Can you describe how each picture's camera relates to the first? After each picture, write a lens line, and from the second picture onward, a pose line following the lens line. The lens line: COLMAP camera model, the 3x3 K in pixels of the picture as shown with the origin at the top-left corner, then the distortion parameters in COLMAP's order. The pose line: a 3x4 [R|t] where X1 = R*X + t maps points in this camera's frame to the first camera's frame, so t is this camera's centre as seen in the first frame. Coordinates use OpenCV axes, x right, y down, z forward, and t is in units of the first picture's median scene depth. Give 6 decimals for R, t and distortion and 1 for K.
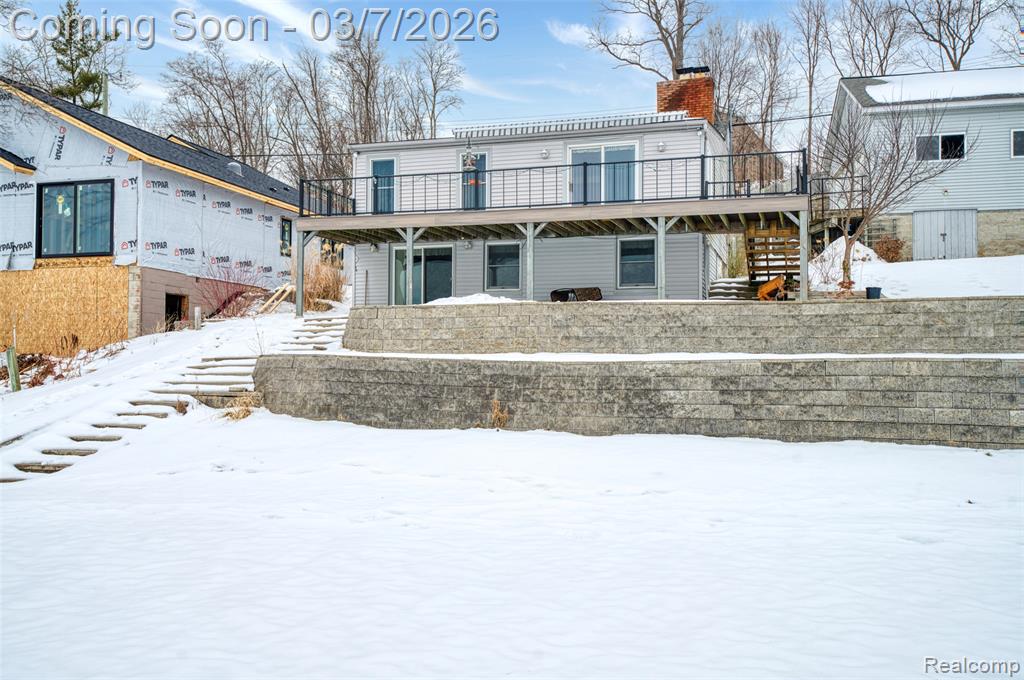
lens RADIAL K [[965.8, 0, 491.6], [0, 965.8, 340.8], [0, 0, 1]] dist [0.058854, 0.025108]
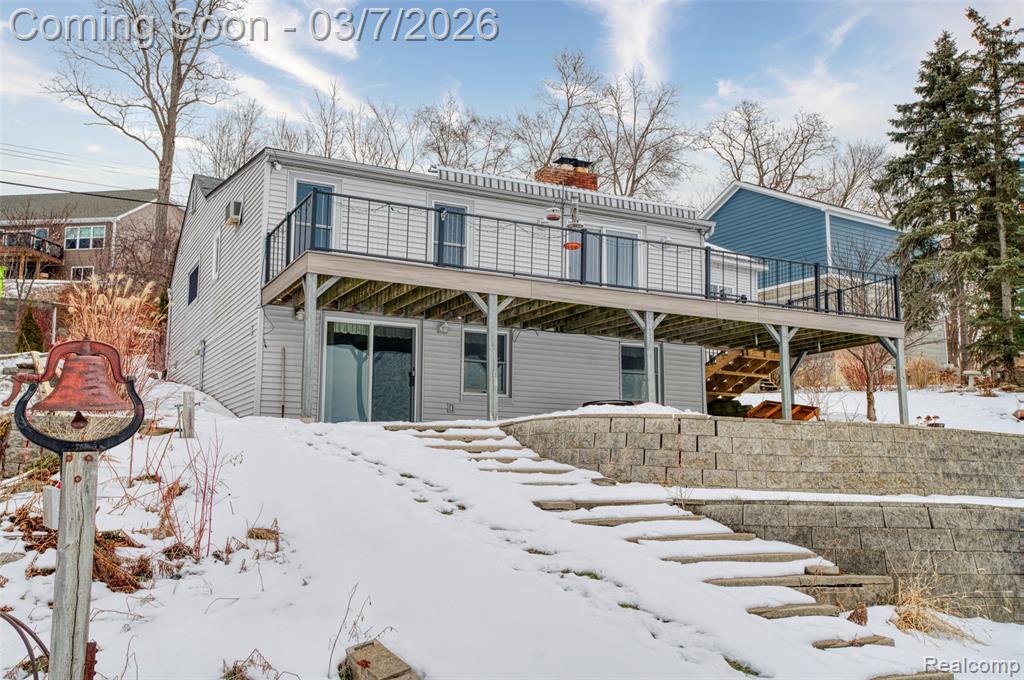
lens RADIAL K [[965.8, 0, 491.6], [0, 965.8, 340.8], [0, 0, 1]] dist [0.058854, 0.025108]
pose [[0.720849, 0.106778, 0.684817, -0.565659], [-0.025963, 0.991528, -0.127272, -0.000264], [-0.692605, 0.073964, 0.717515, 0.548773]]
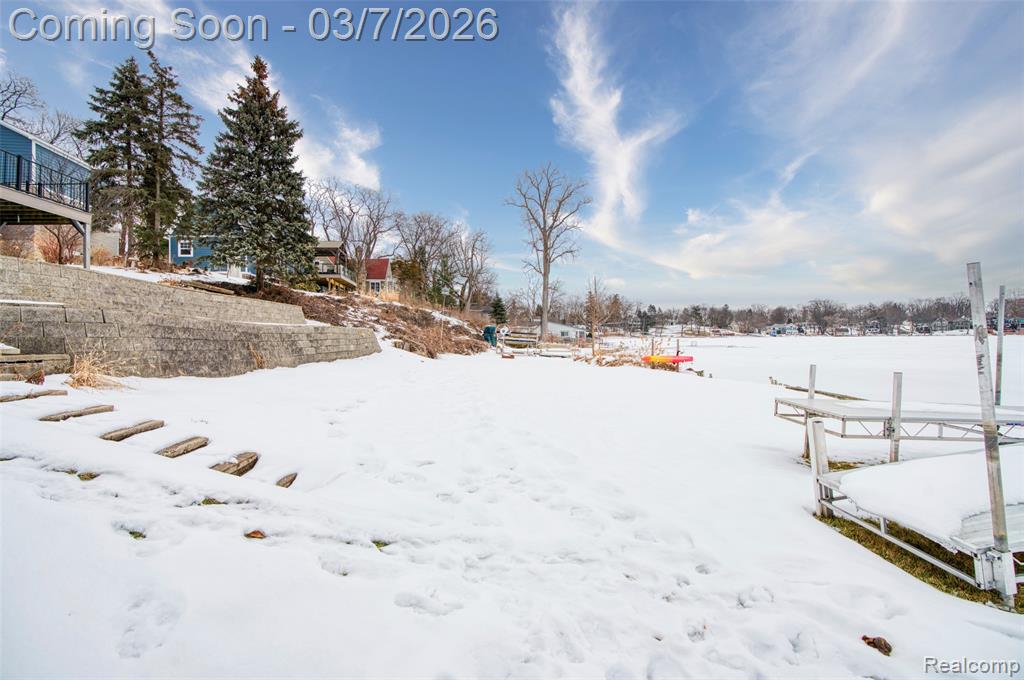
lens RADIAL K [[467.9, 0, 503.9], [0, 467.9, 337.2], [0, 0, 1]] dist [-0.065907, 0.022803]
pose [[-0.336863, 0.003227, 0.941548, -0.490490], [-0.023527, 0.999653, -0.011844, 0.027944], [-0.941260, -0.026141, -0.336671, 0.581525]]
